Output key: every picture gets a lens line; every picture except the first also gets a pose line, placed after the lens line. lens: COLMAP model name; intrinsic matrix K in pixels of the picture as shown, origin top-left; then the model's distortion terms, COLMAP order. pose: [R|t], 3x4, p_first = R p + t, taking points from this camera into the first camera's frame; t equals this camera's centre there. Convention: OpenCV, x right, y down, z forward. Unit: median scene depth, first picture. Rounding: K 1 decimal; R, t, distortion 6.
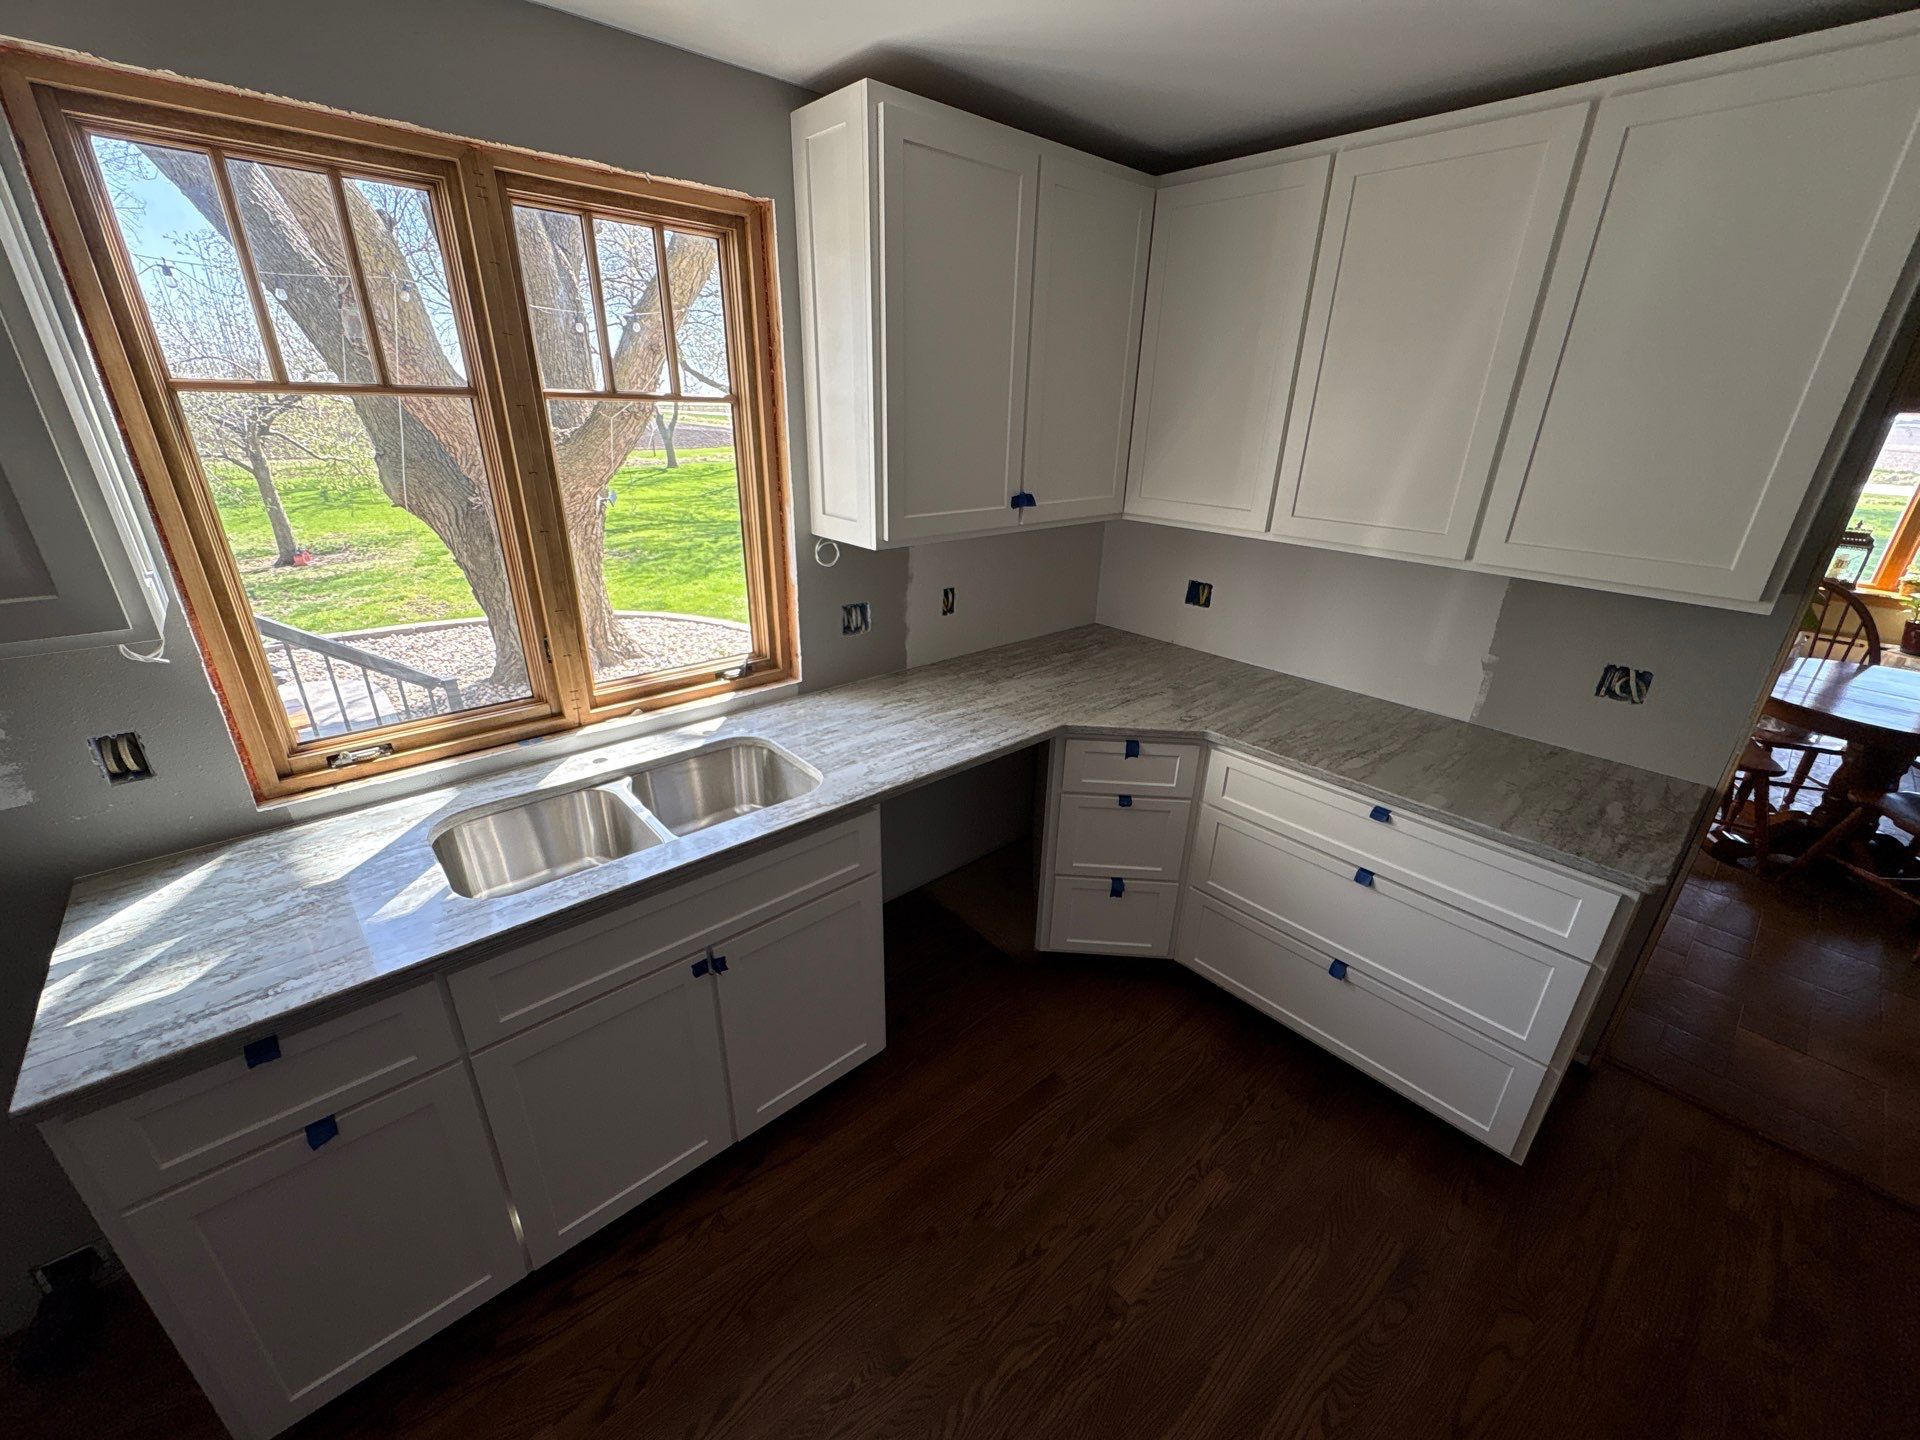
lens RADIAL K [[760.8, 0, 958.0], [0, 760.8, 722.4], [0, 0, 1]] dist [-0.000907, 0.000418]
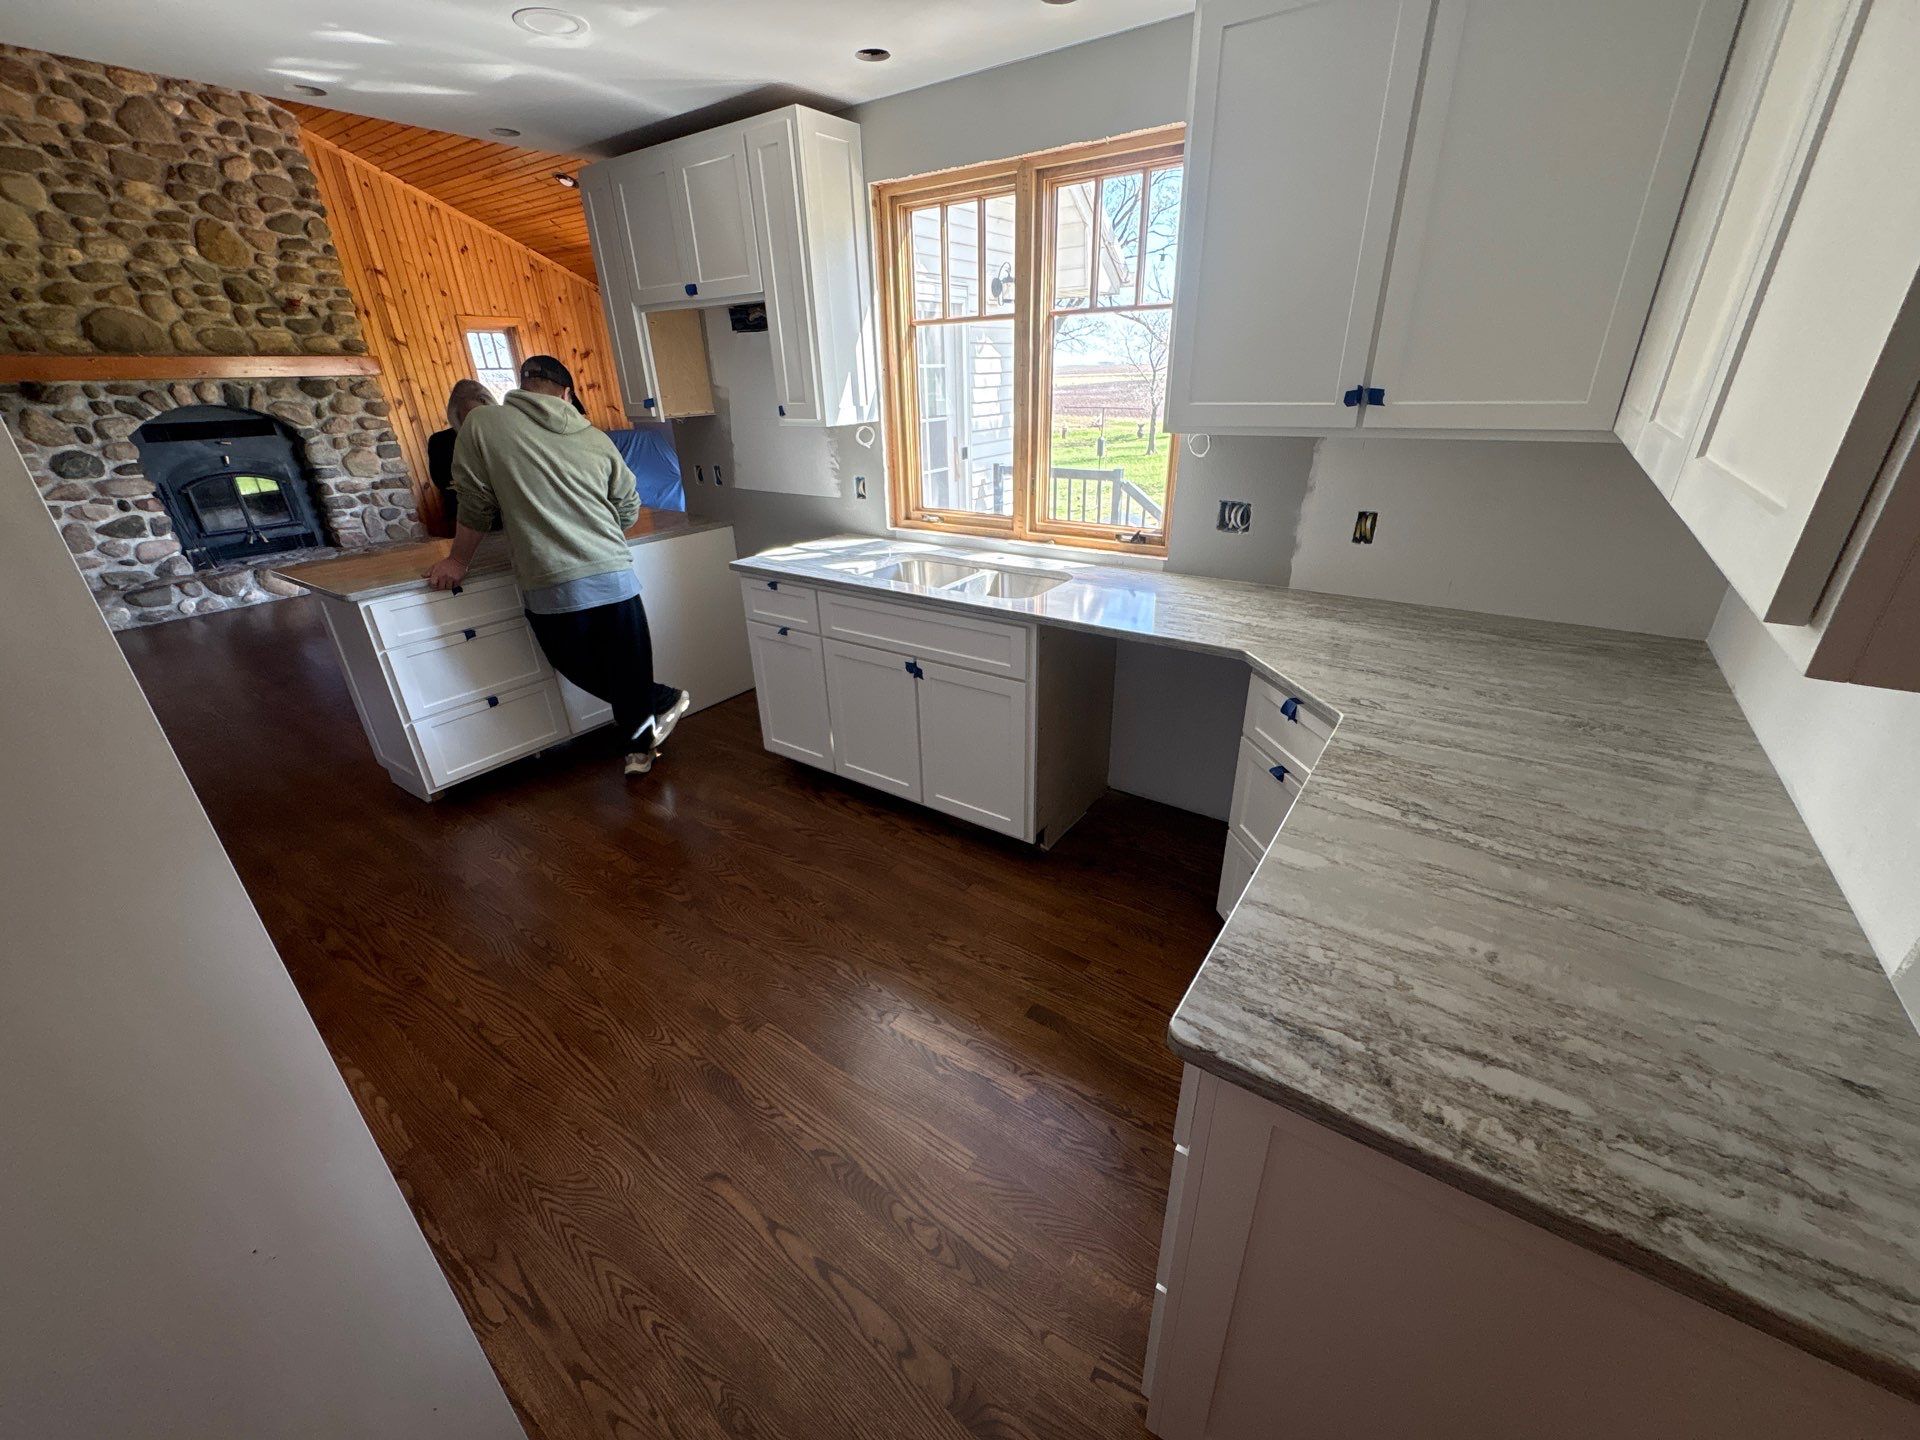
lens RADIAL K [[760.8, 0, 958.0], [0, 760.8, 722.4], [0, 0, 1]] dist [-0.000907, 0.000418]
pose [[0.226275, 0.383265, -0.895493, 0.991258], [-0.348843, 0.890244, 0.292872, -0.073721], [0.909455, 0.246117, 0.335139, 0.468683]]
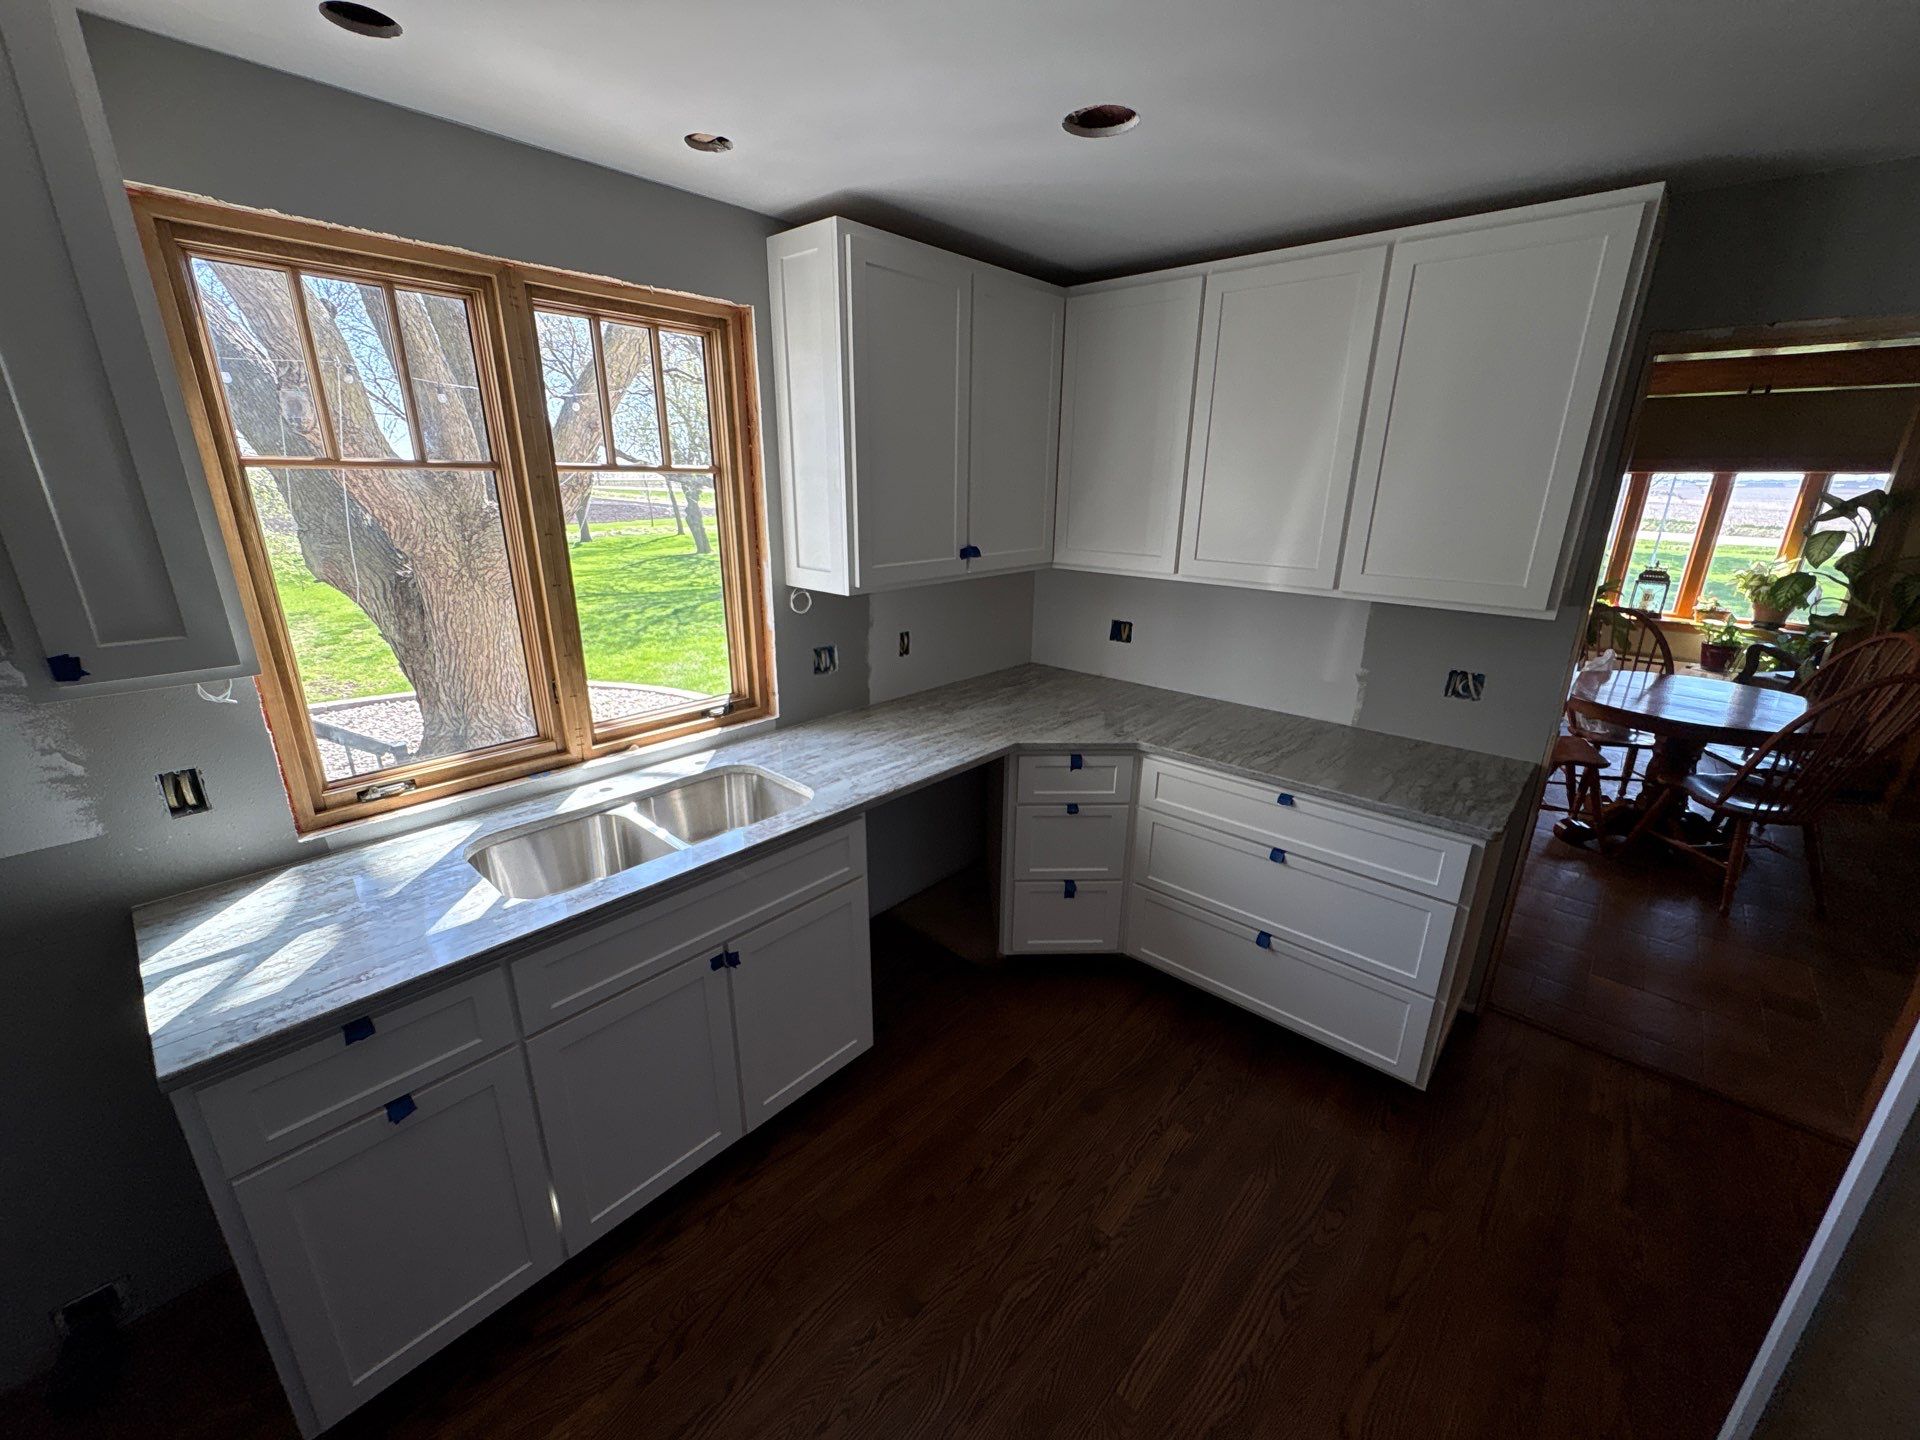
lens RADIAL K [[760.8, 0, 958.0], [0, 760.8, 722.4], [0, 0, 1]] dist [-0.000907, 0.000418]
pose [[0.994043, -0.044613, 0.099438, -0.067720], [0.052633, 0.995441, -0.079538, 0.065403], [-0.095437, 0.084298, 0.991860, -0.142125]]
